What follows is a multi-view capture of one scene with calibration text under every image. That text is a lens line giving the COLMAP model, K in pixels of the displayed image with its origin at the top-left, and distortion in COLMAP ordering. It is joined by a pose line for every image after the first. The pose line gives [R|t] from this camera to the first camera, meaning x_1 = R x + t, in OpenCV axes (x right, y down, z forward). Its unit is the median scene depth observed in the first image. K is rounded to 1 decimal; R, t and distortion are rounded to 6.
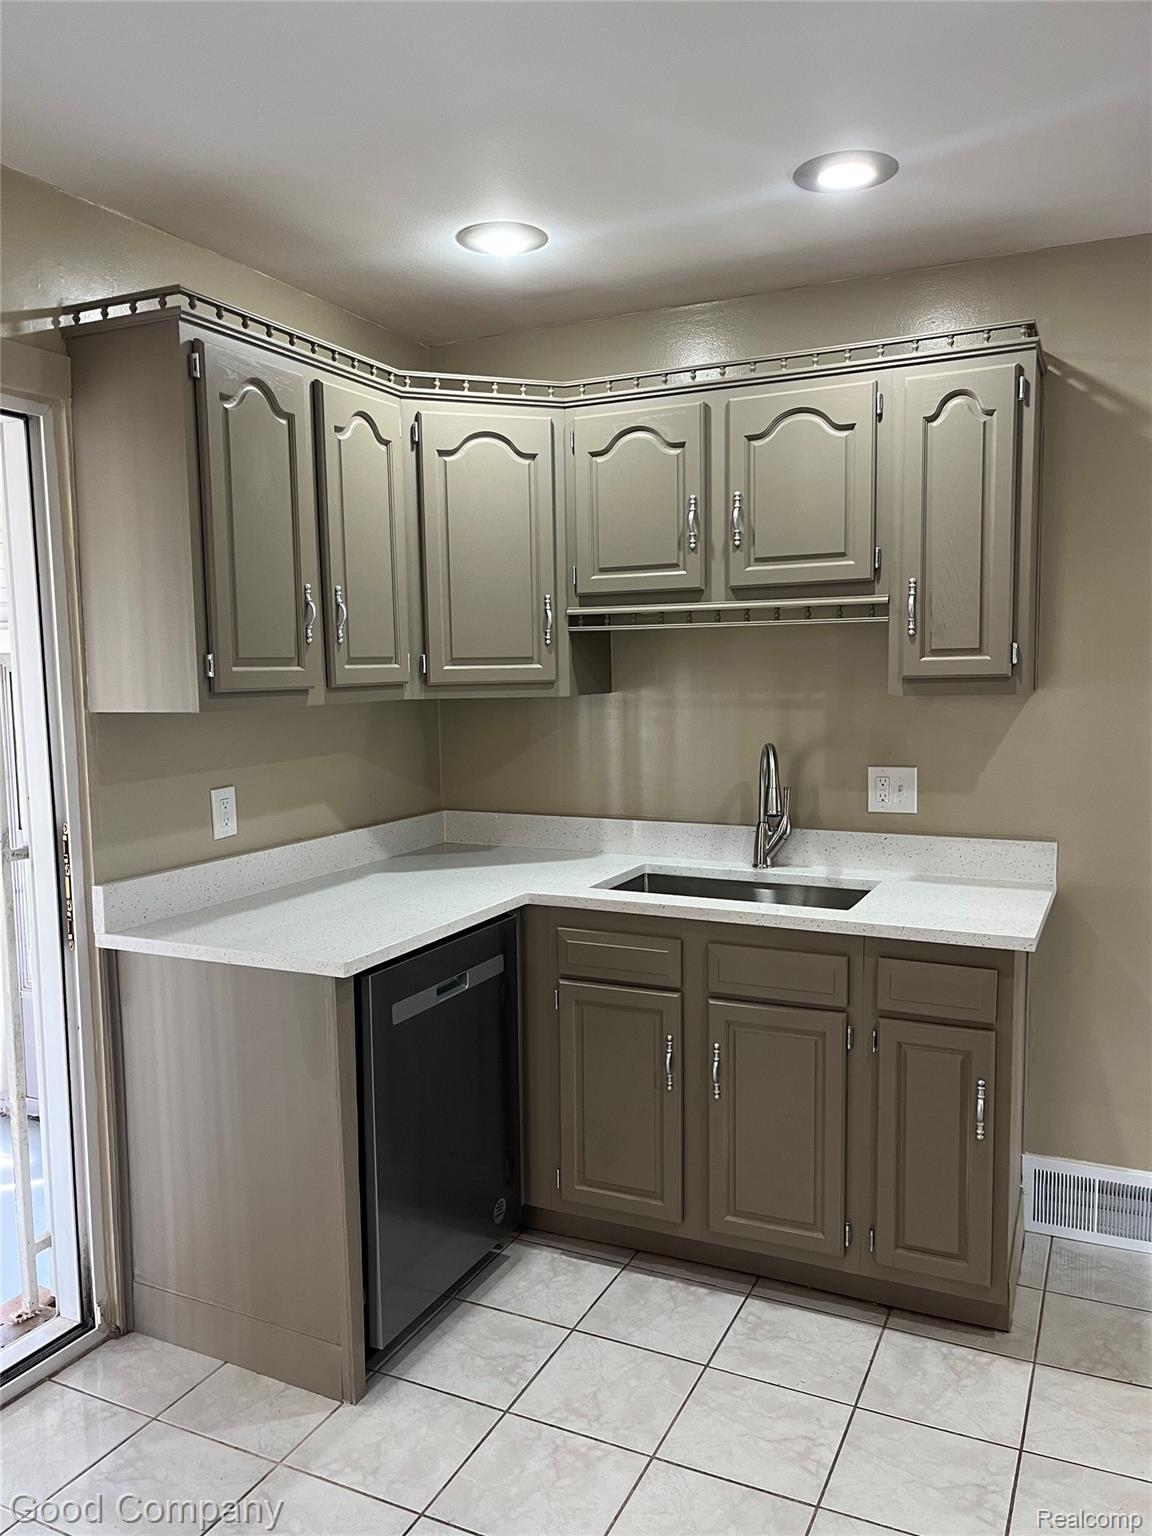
lens RADIAL K [[1162.7, 0, 575.2], [0, 1162.7, 735.3], [0, 0, 1]] dist [0.111831, -0.164256]
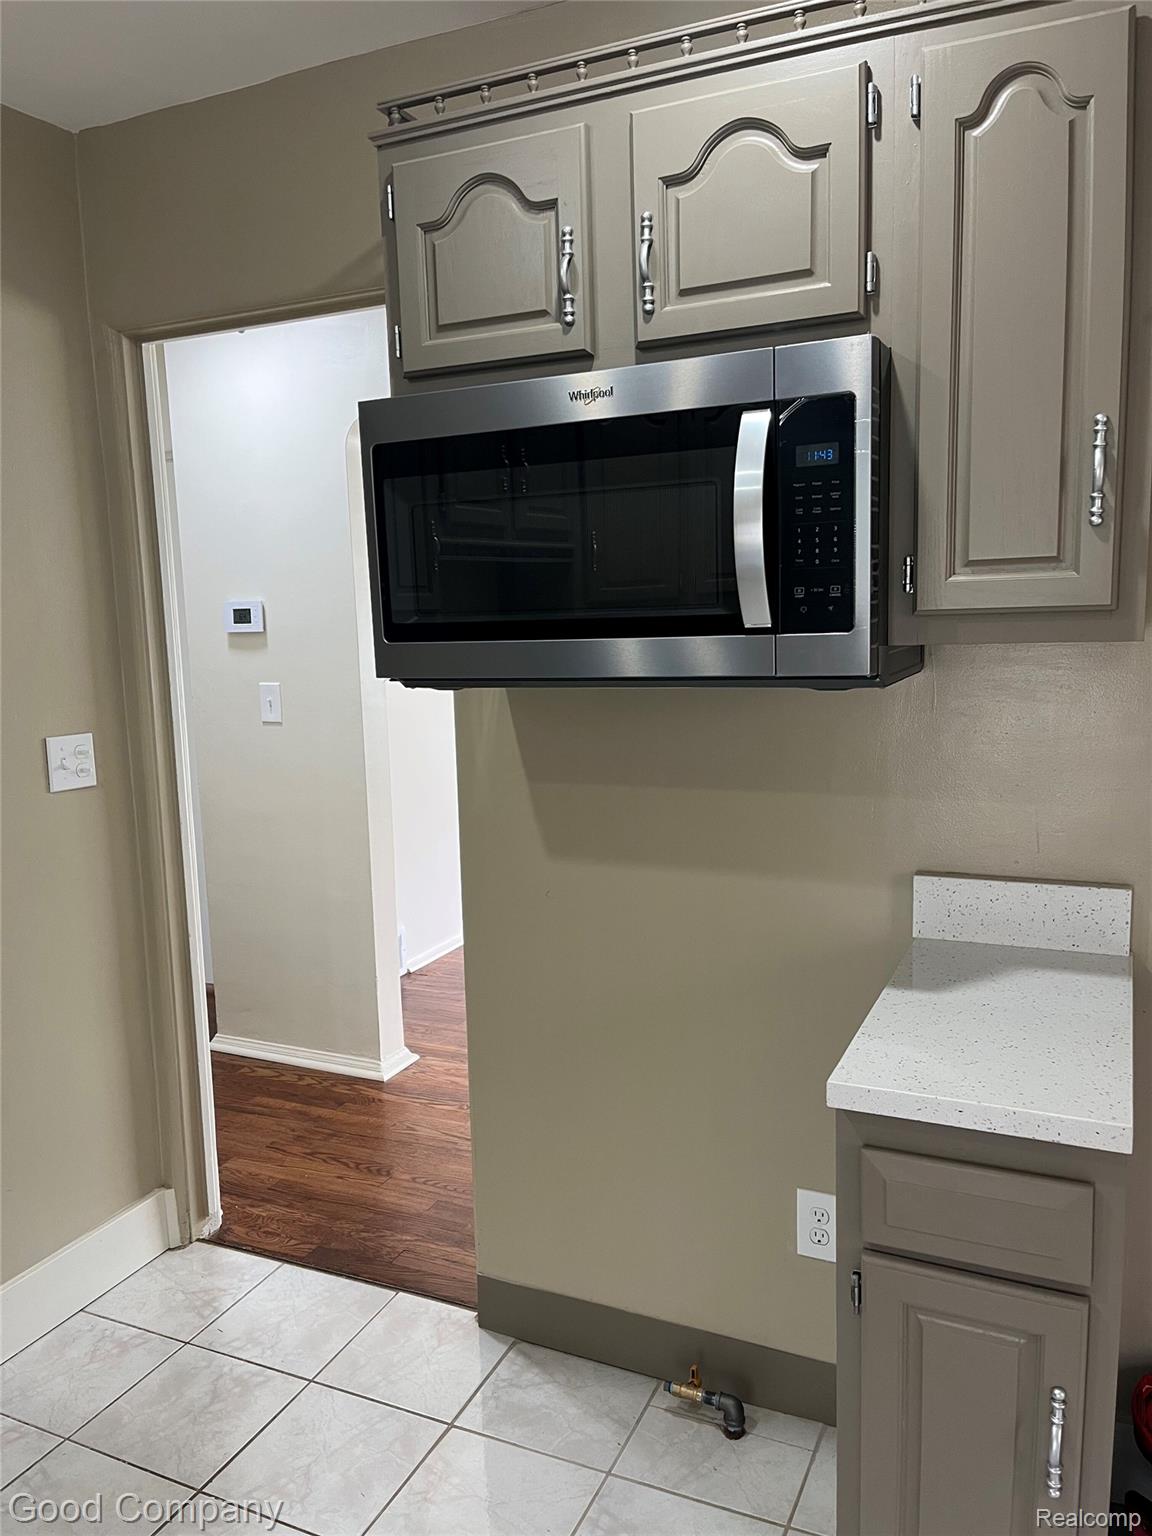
lens RADIAL K [[1149.9, 0, 576.0], [0, 1149.9, 768.0], [0, 0, 1]] dist [0.105332, -0.152230]
pose [[0.999807, -0.013211, 0.014508, 0.112367], [0.012057, 0.996964, 0.076923, -0.020560], [-0.015481, -0.076733, 0.996931, 0.453080]]
